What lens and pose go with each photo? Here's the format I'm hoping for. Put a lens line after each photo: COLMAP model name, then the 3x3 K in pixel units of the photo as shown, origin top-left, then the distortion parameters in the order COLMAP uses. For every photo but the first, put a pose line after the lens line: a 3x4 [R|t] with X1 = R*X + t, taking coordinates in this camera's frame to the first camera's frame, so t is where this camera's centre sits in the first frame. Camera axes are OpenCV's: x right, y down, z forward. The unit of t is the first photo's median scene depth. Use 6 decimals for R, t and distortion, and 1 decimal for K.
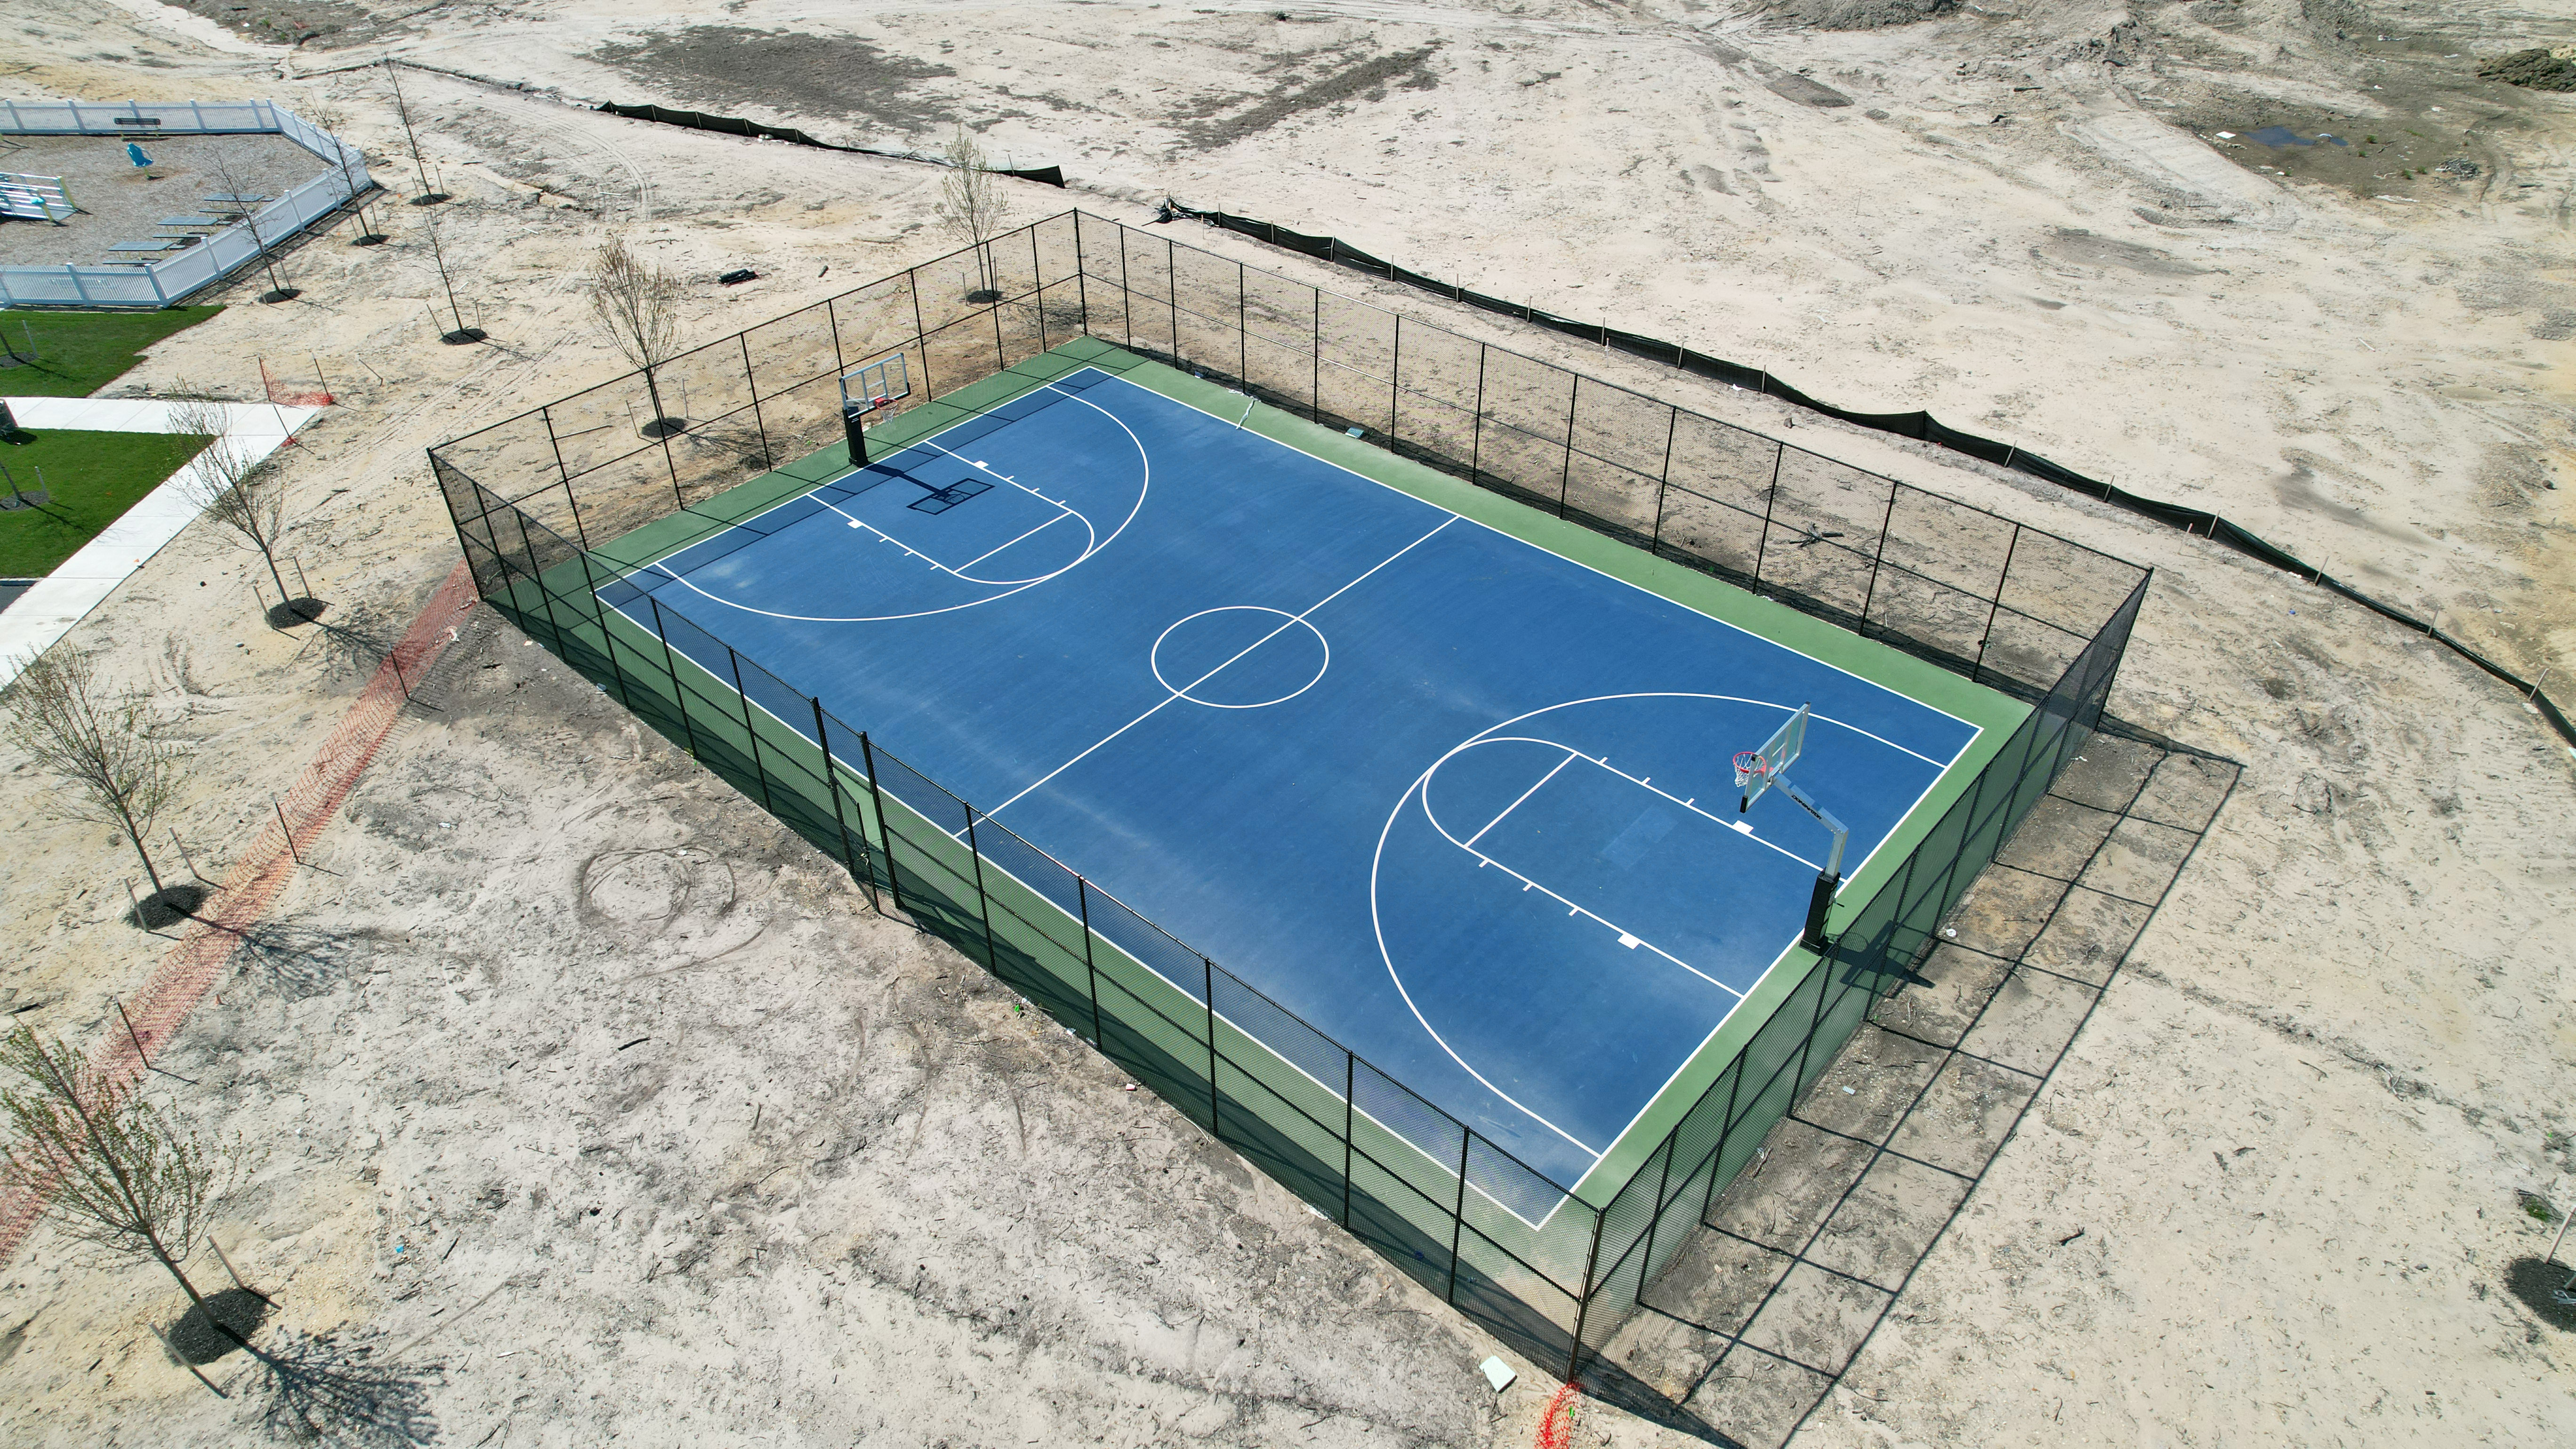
lens RADIAL K [[1658.9, 0, 1288.0], [0, 1658.9, 724.5], [0, 0, 1]] dist [-0.100368, 0.096607]
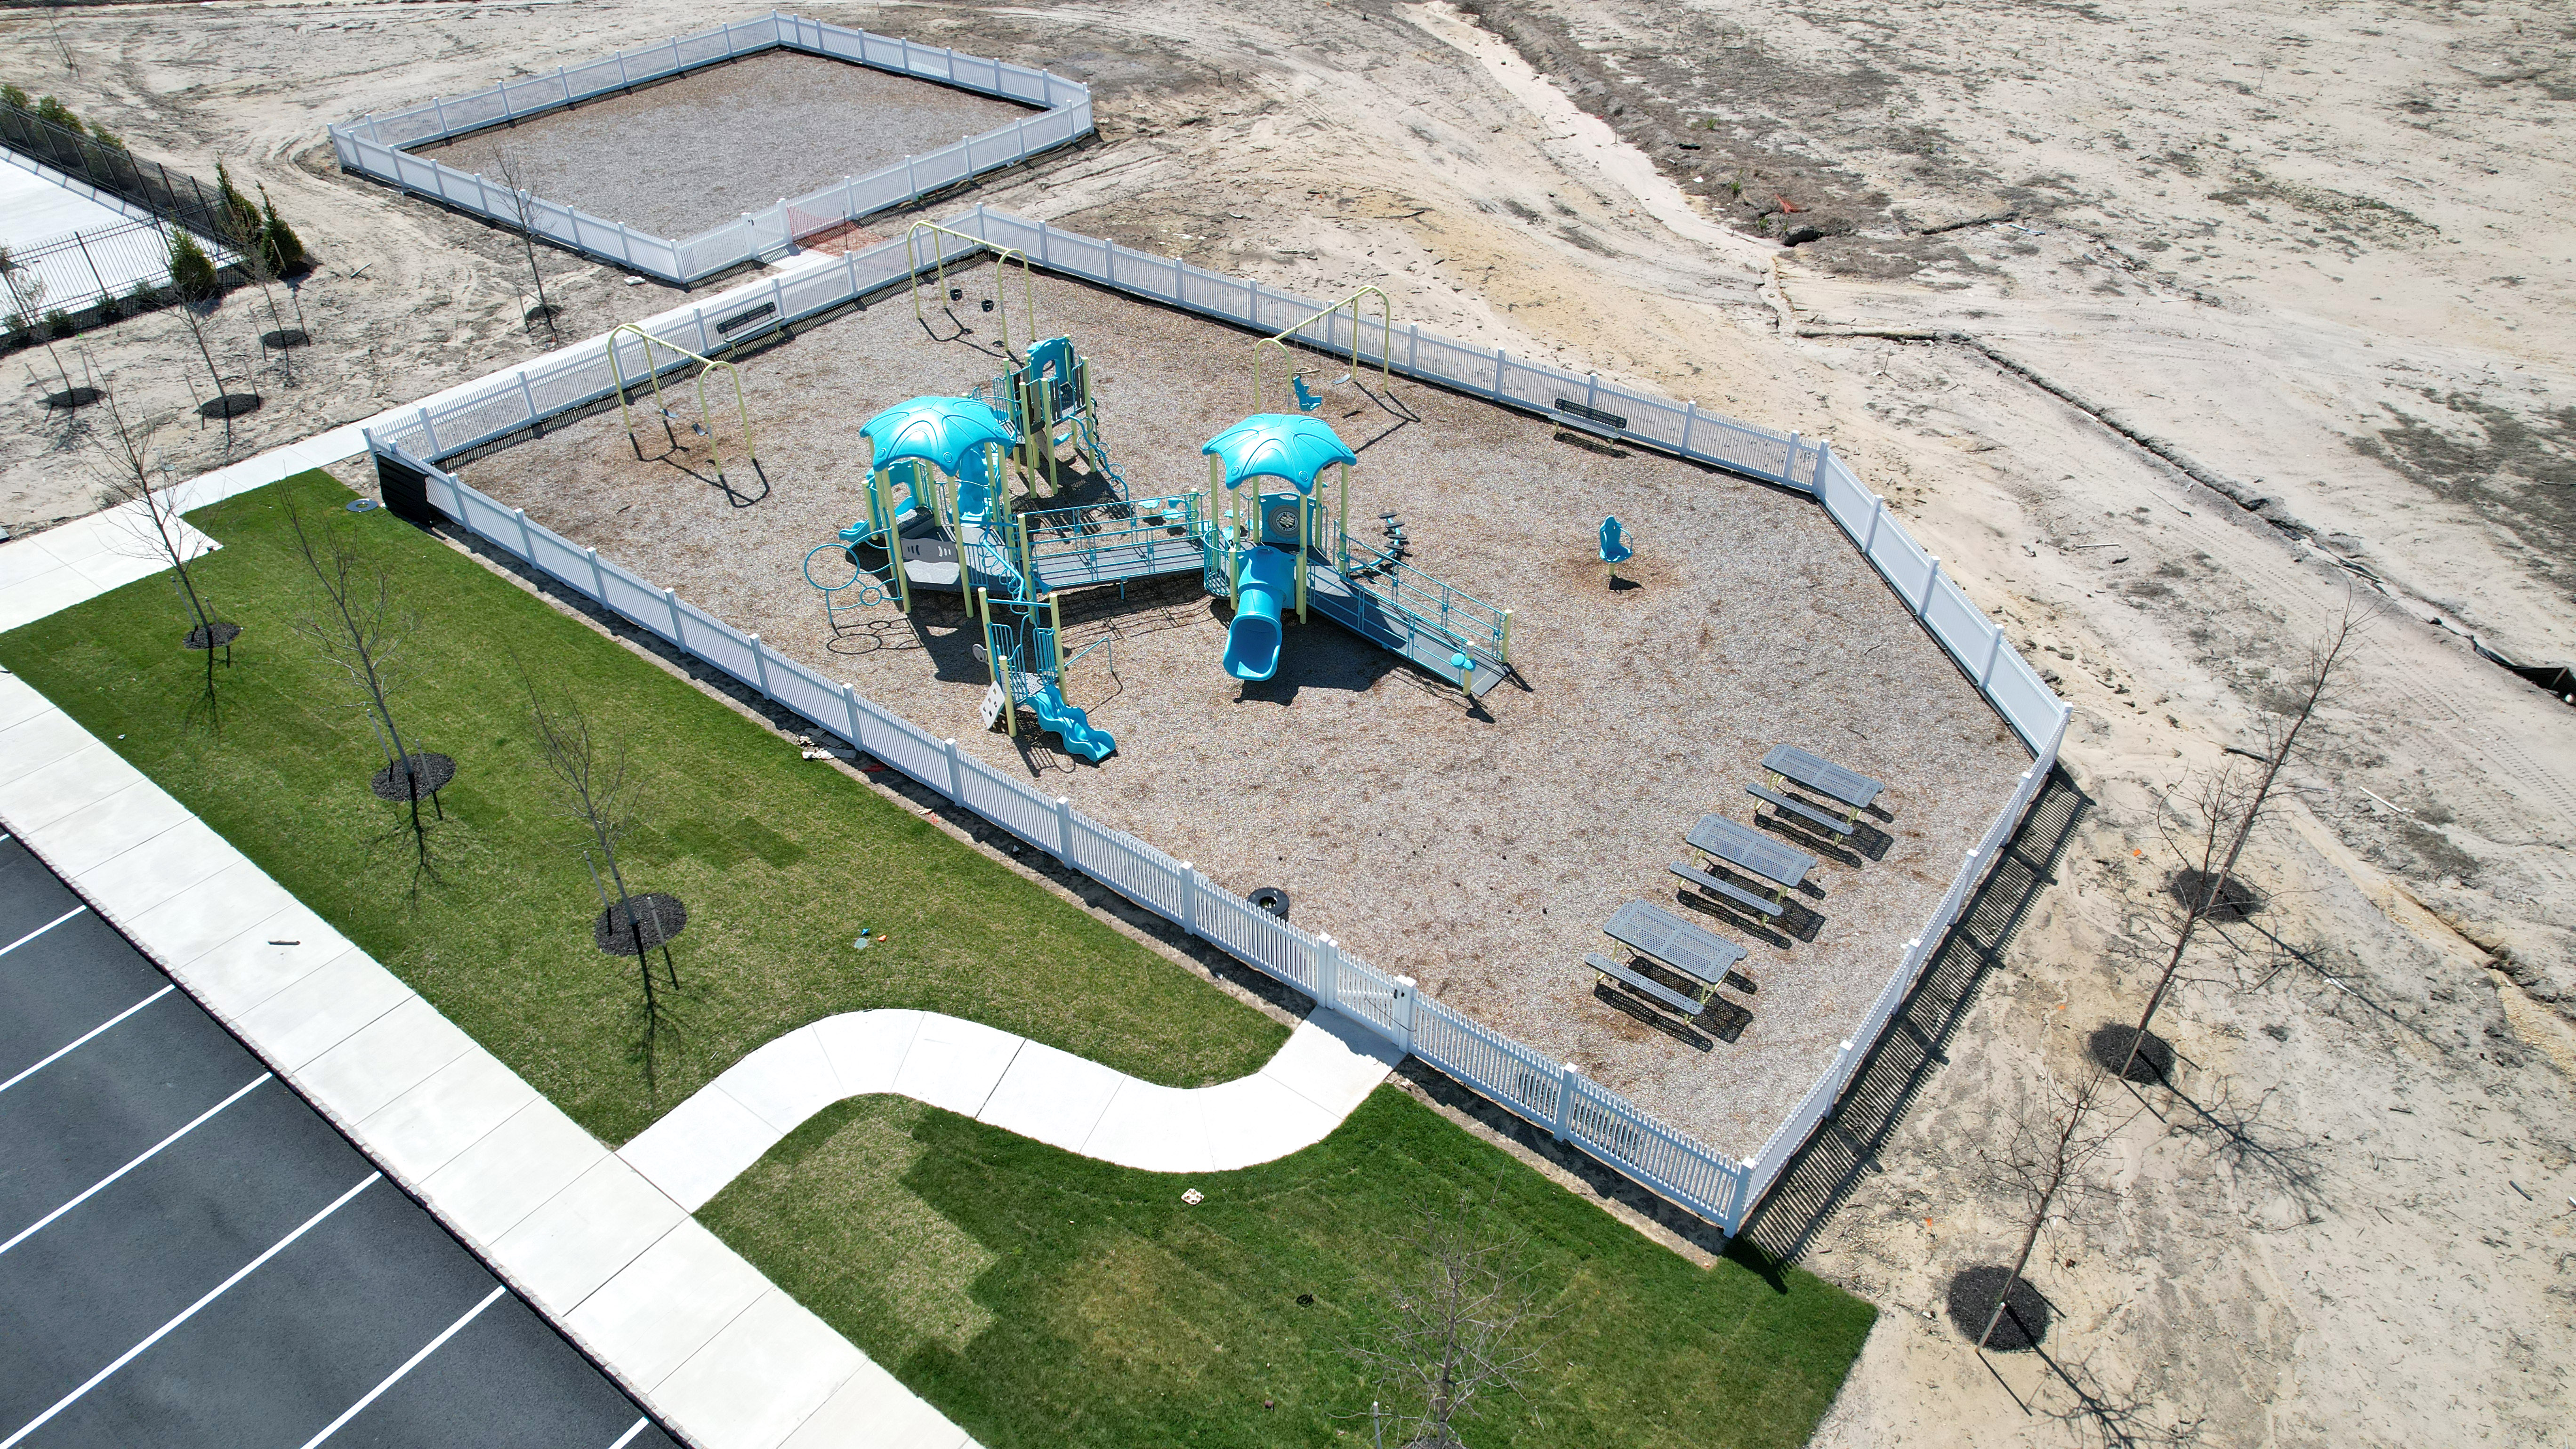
lens RADIAL K [[1658.9, 0, 1288.0], [0, 1658.9, 724.5], [0, 0, 1]] dist [-0.100368, 0.096607]
pose [[0.816012, 0.356713, -0.454841, -0.492321], [-0.352692, 0.930683, 0.097145, -0.287785], [0.457965, 0.081148, 0.885259, 0.446148]]
